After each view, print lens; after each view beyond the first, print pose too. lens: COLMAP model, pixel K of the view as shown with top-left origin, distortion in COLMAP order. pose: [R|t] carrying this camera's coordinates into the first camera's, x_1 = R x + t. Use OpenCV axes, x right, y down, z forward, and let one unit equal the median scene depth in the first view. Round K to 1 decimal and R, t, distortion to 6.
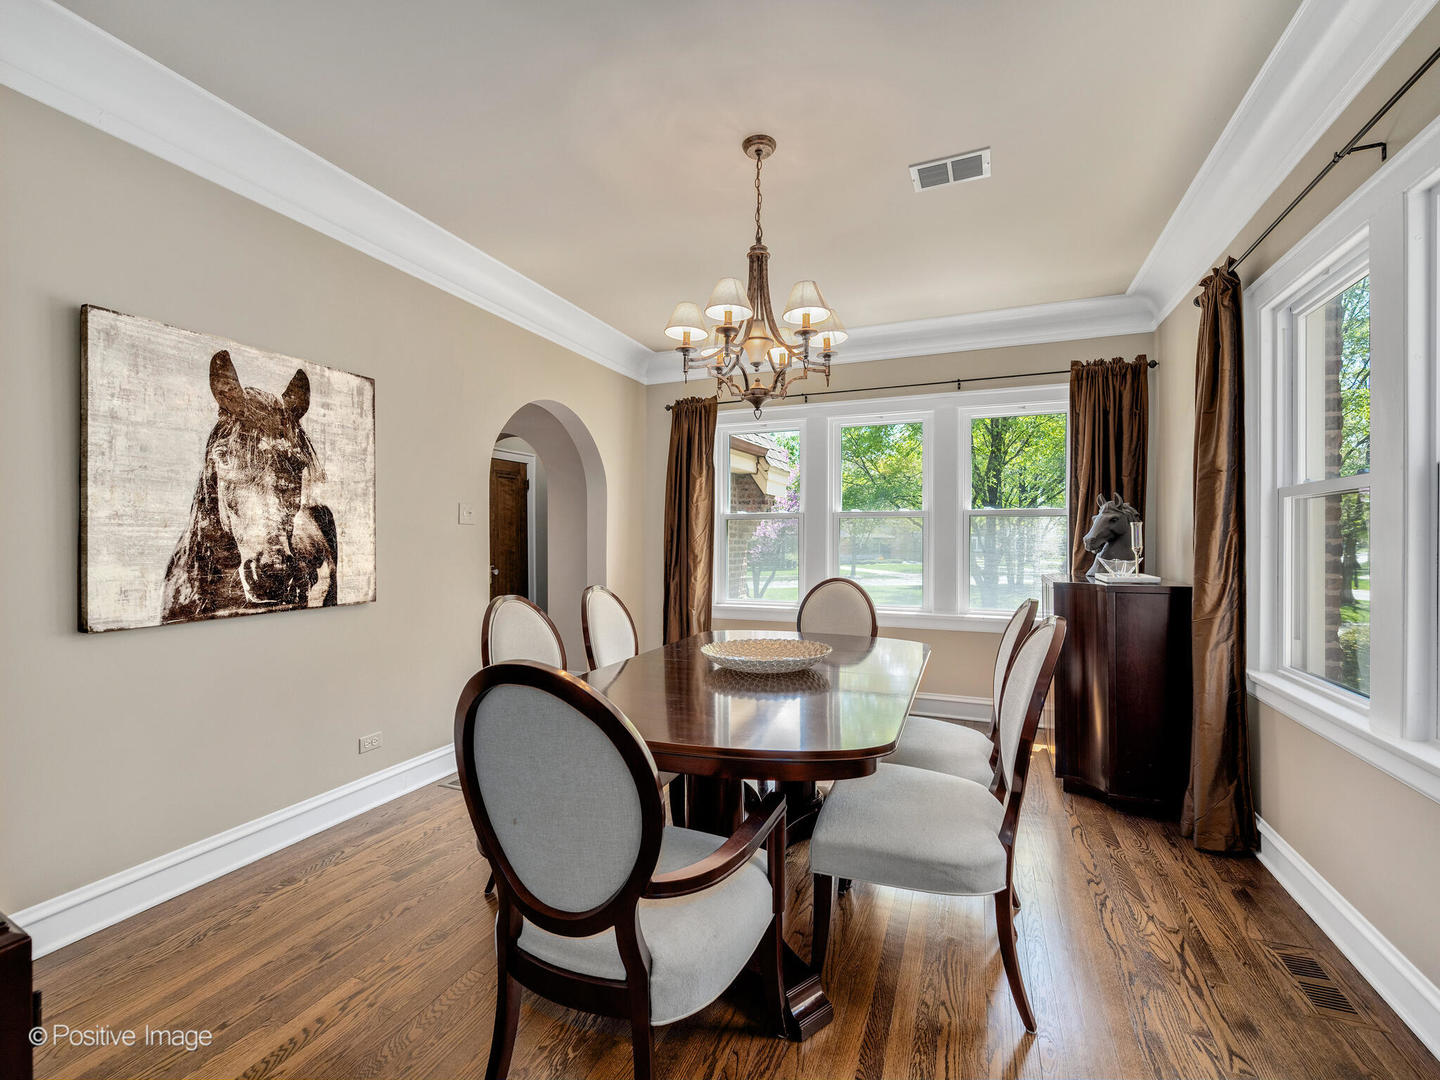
lens RADIAL K [[639.2, 0, 717.2], [0, 639.2, 544.6], [0, 0, 1]] dist [-0.002992, -0.000832]
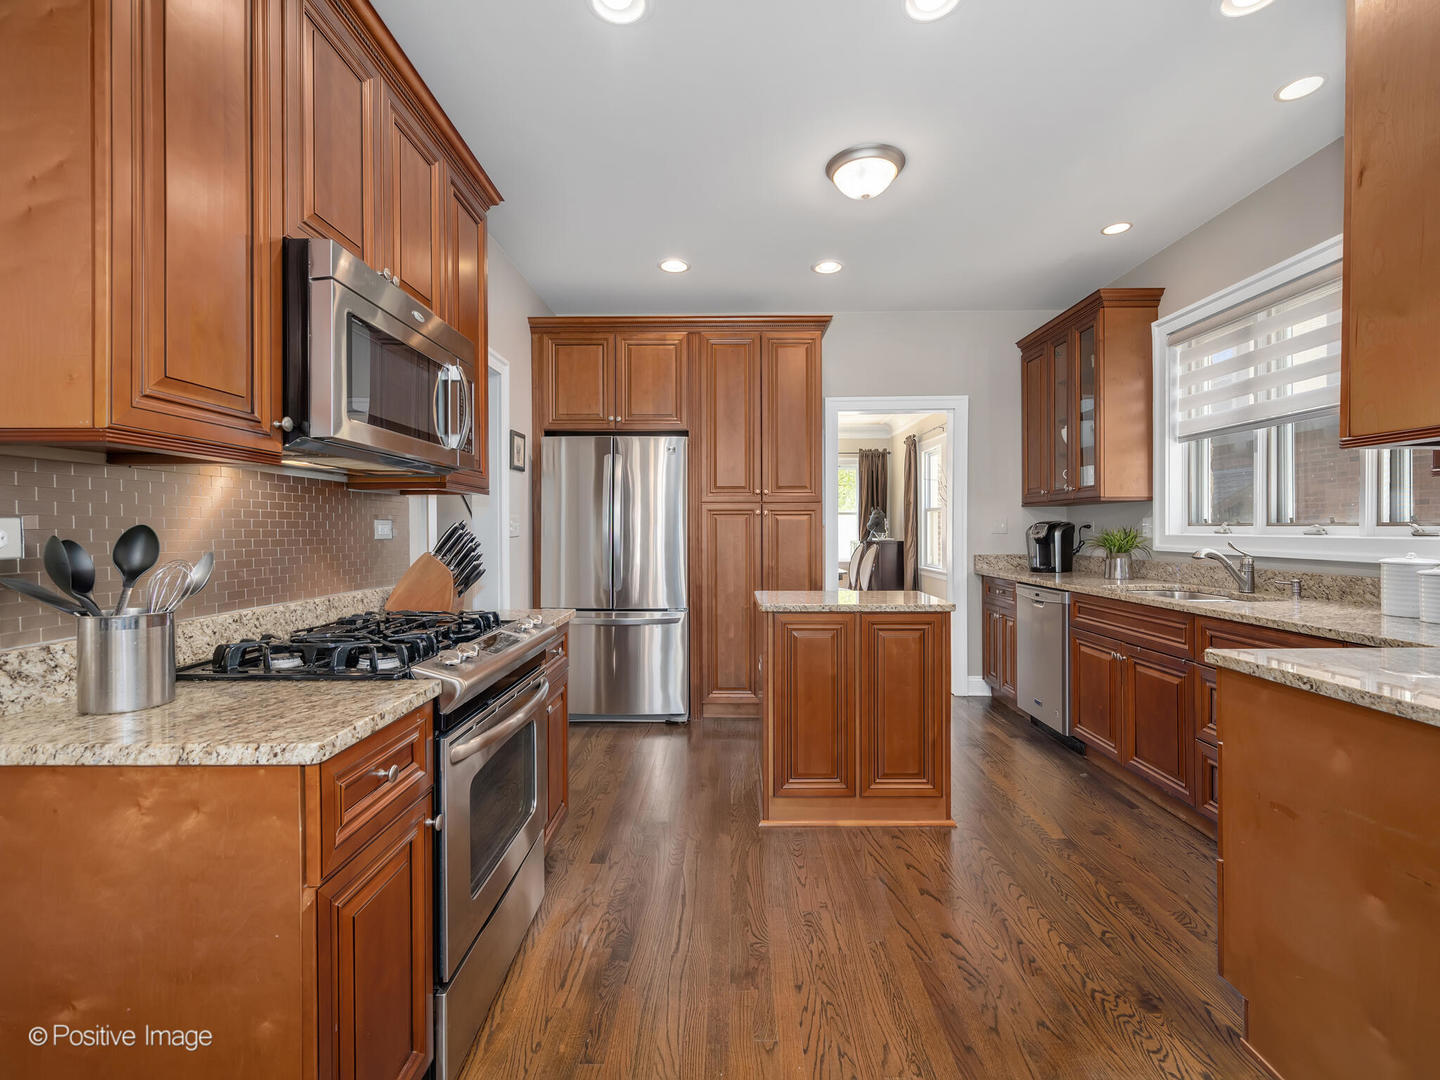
lens RADIAL K [[639.2, 0, 721.2], [0, 639.2, 531.6], [0, 0, 1]] dist [-0.002992, -0.000832]
pose [[0.931622, -0.006160, 0.363377, -1.016668], [0.006567, 0.999978, 0.000114, 0.016177], [-0.363370, 0.002281, 0.931642, -1.316627]]
